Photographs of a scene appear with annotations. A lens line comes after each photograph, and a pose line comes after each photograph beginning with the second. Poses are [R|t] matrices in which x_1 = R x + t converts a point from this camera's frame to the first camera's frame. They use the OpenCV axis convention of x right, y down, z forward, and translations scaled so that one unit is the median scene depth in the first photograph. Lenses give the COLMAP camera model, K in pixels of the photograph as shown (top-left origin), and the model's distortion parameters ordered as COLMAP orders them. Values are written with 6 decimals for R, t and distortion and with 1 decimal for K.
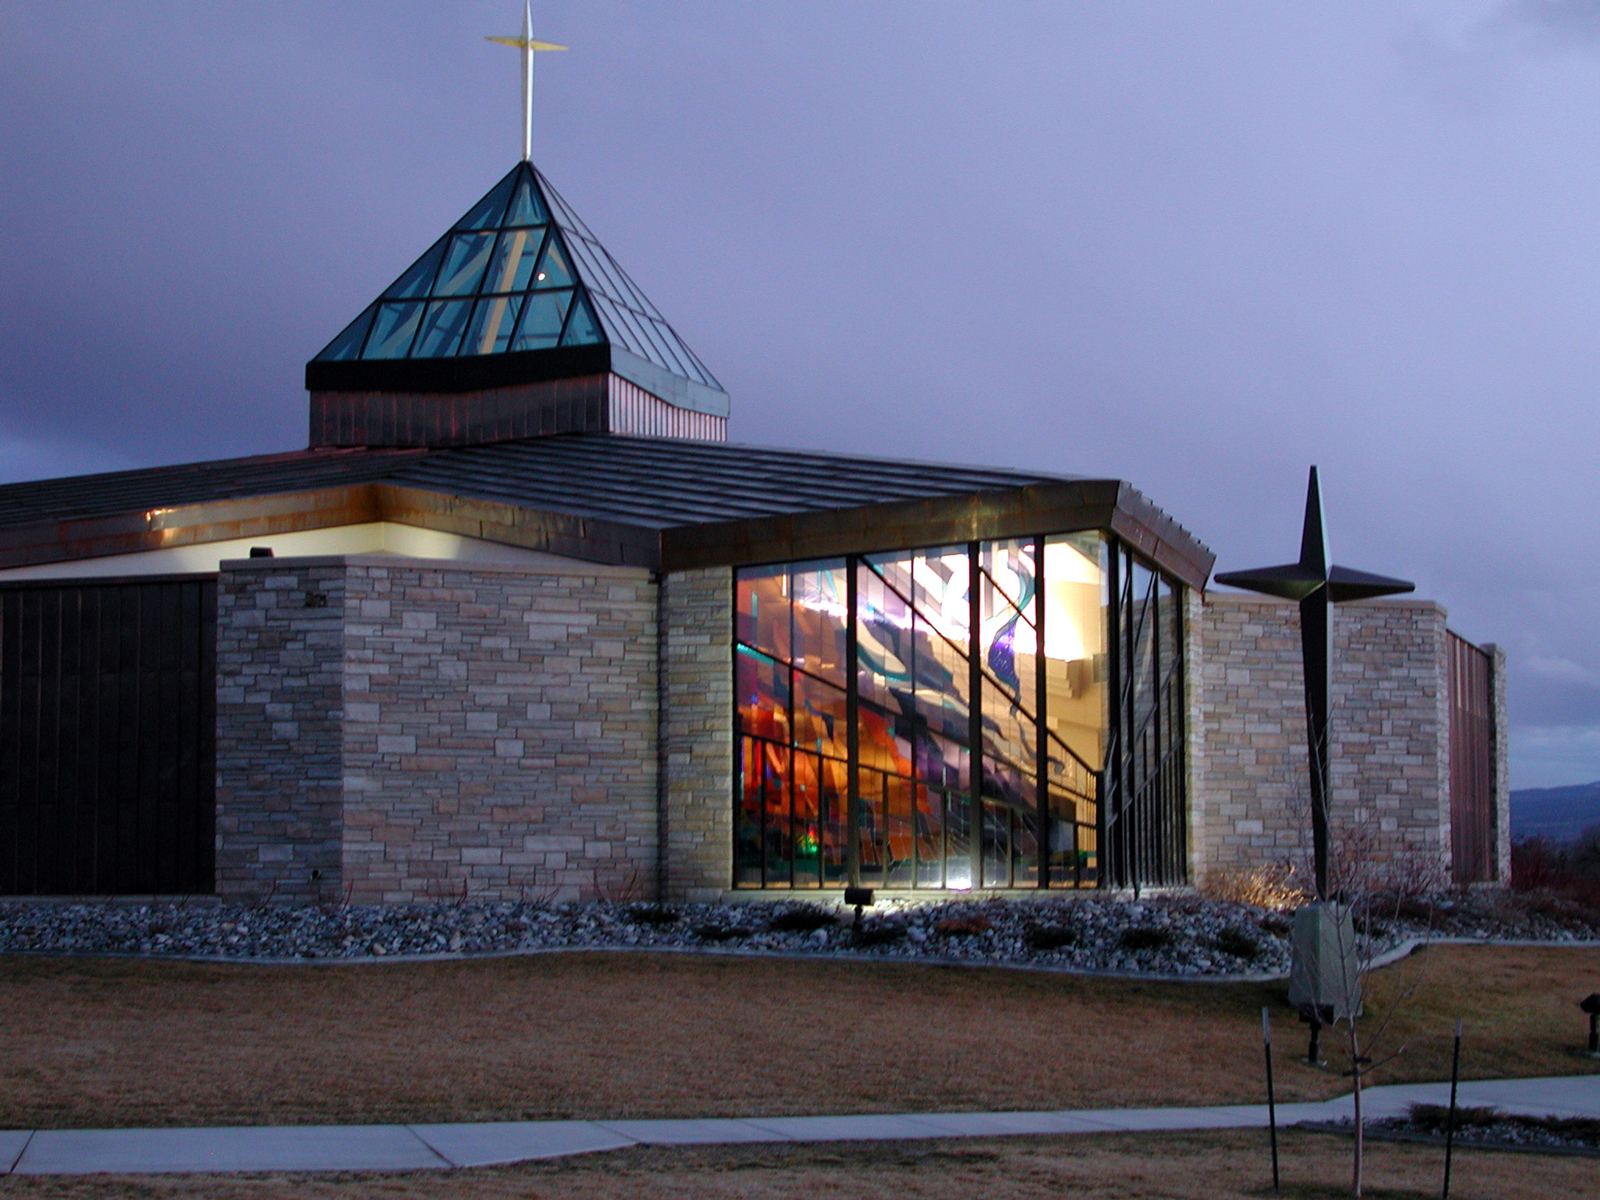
lens RADIAL K [[3841.5, 0, 800.0], [0, 3841.5, 600.0], [0, 0, 1]] dist [0.105586, 0.647386]
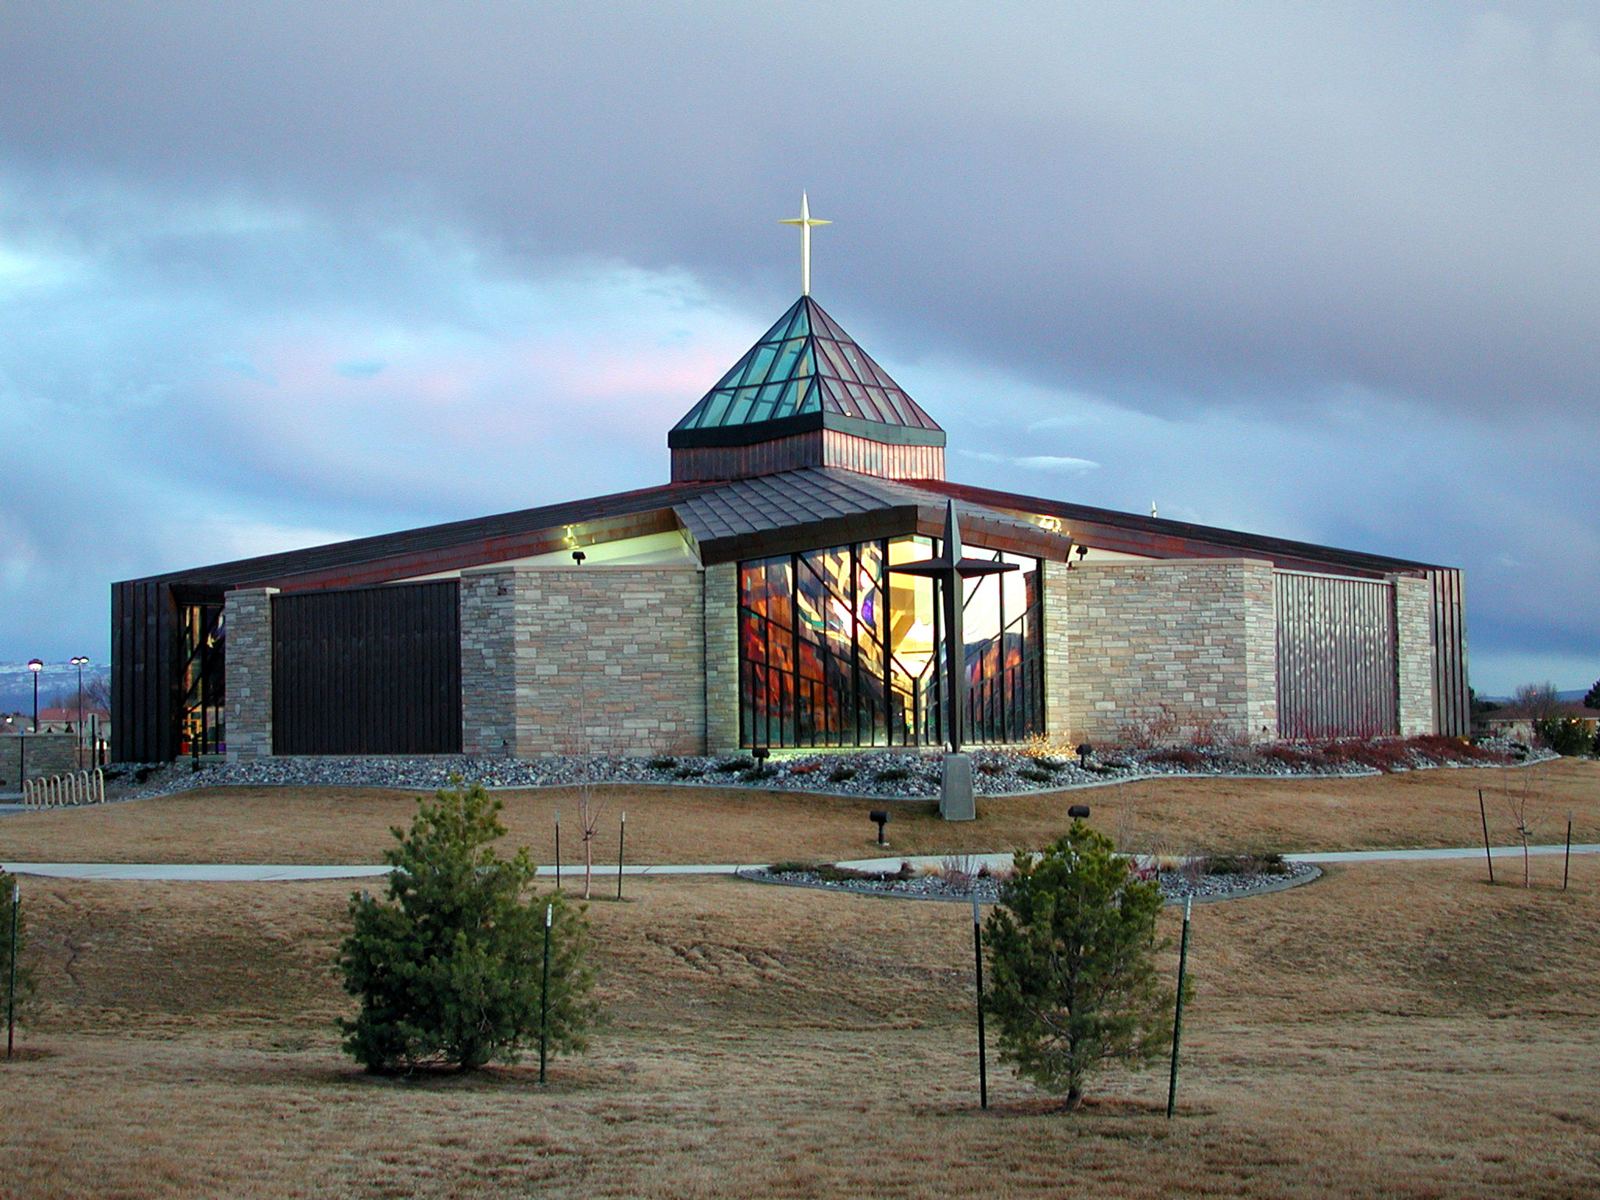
lens RADIAL K [[3841.5, 0, 800.0], [0, 3841.5, 600.0], [0, 0, 1]] dist [0.105586, 0.647386]
pose [[0.874271, -0.026806, -0.484697, 0.848320], [0.046581, 0.998499, 0.028797, -0.040197], [0.483198, -0.047754, 0.874208, -0.497889]]
